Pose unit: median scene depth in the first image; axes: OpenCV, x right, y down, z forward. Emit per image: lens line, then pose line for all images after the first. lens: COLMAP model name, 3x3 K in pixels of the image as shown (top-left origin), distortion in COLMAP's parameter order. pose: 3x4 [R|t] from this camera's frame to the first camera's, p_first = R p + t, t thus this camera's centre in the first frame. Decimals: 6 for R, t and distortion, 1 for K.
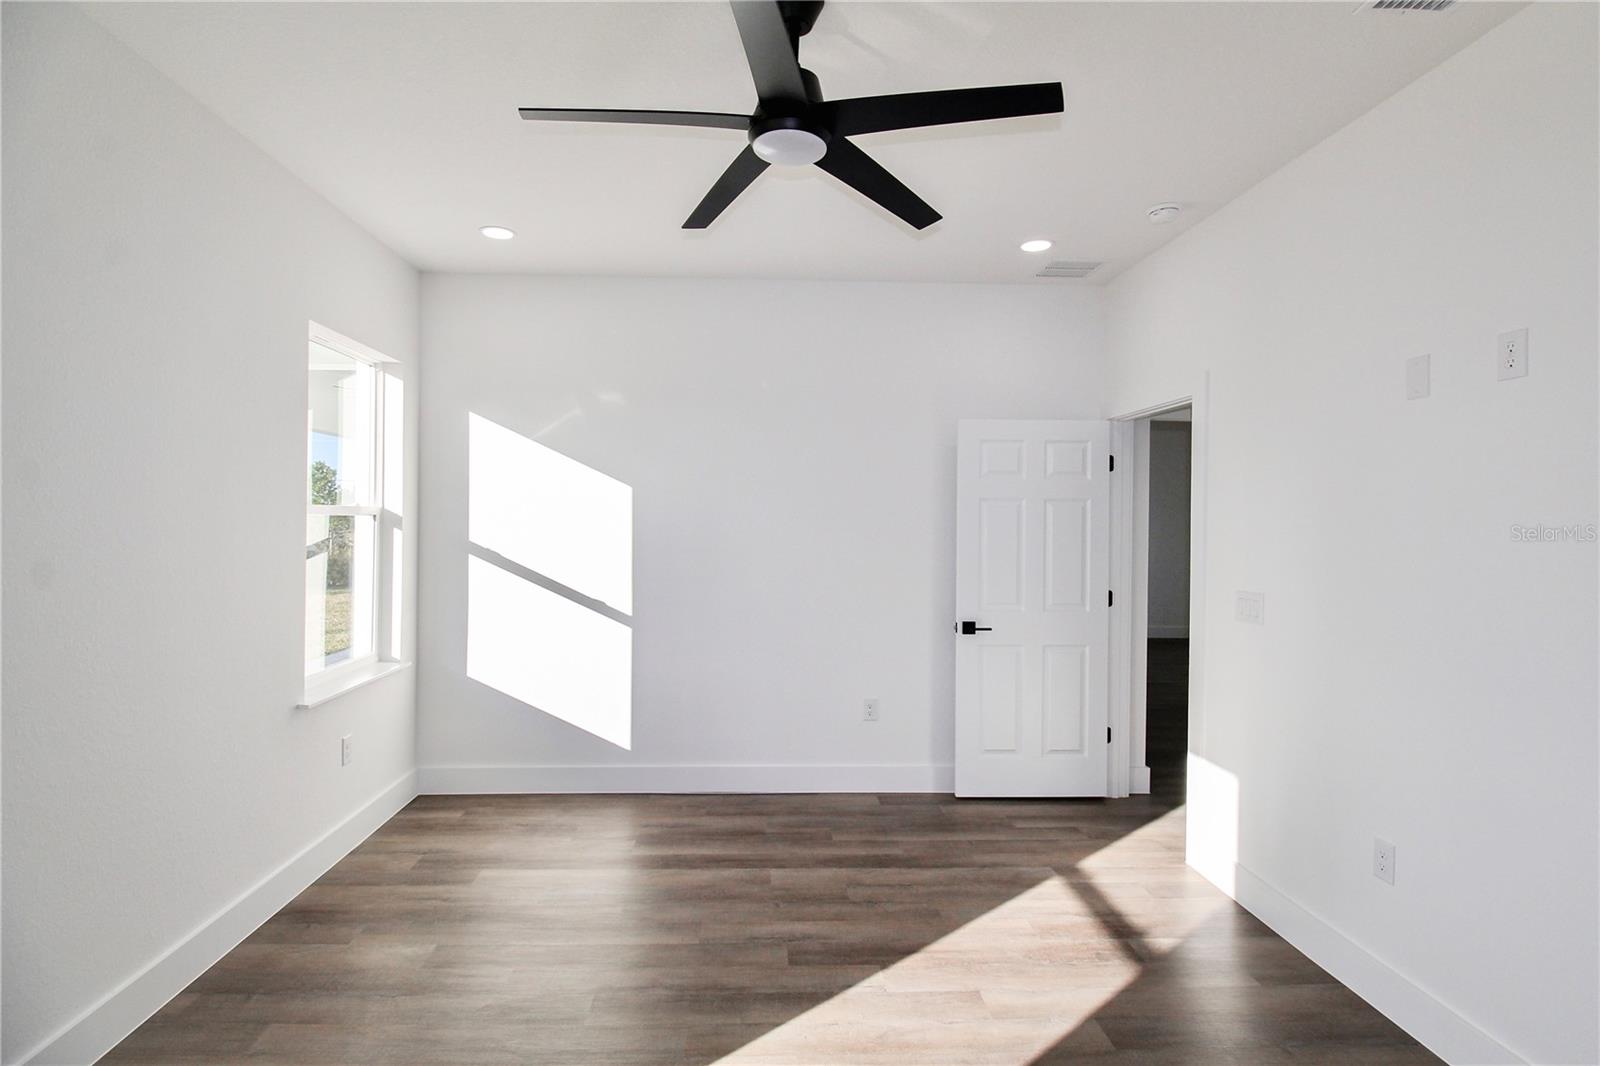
lens RADIAL K [[753.3, 0, 800.0], [0, 753.3, 533.0], [0, 0, 1]] dist [0.000606, -0.014161]
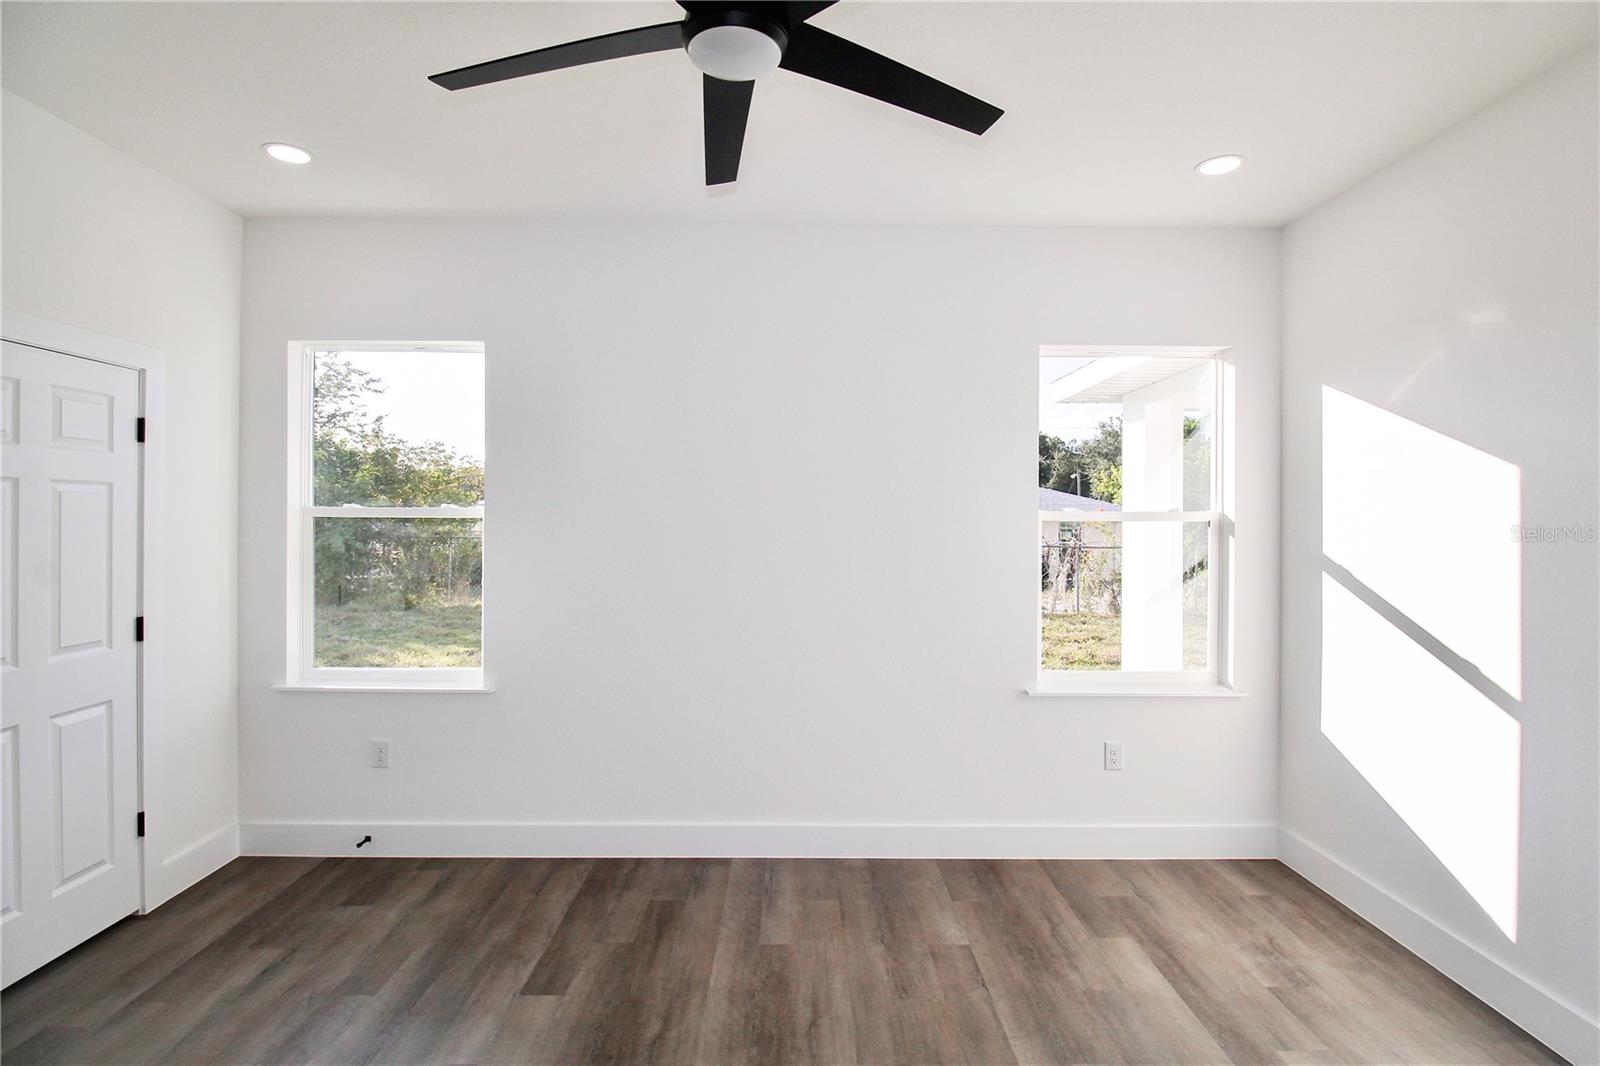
lens RADIAL K [[753.3, 0, 800.0], [0, 753.3, 533.0], [0, 0, 1]] dist [0.000606, -0.014161]
pose [[-0.019658, 0.003704, -0.999800, 0.344904], [-0.024513, 0.999691, 0.004186, -0.001128], [0.999506, 0.024591, -0.019562, 0.511112]]
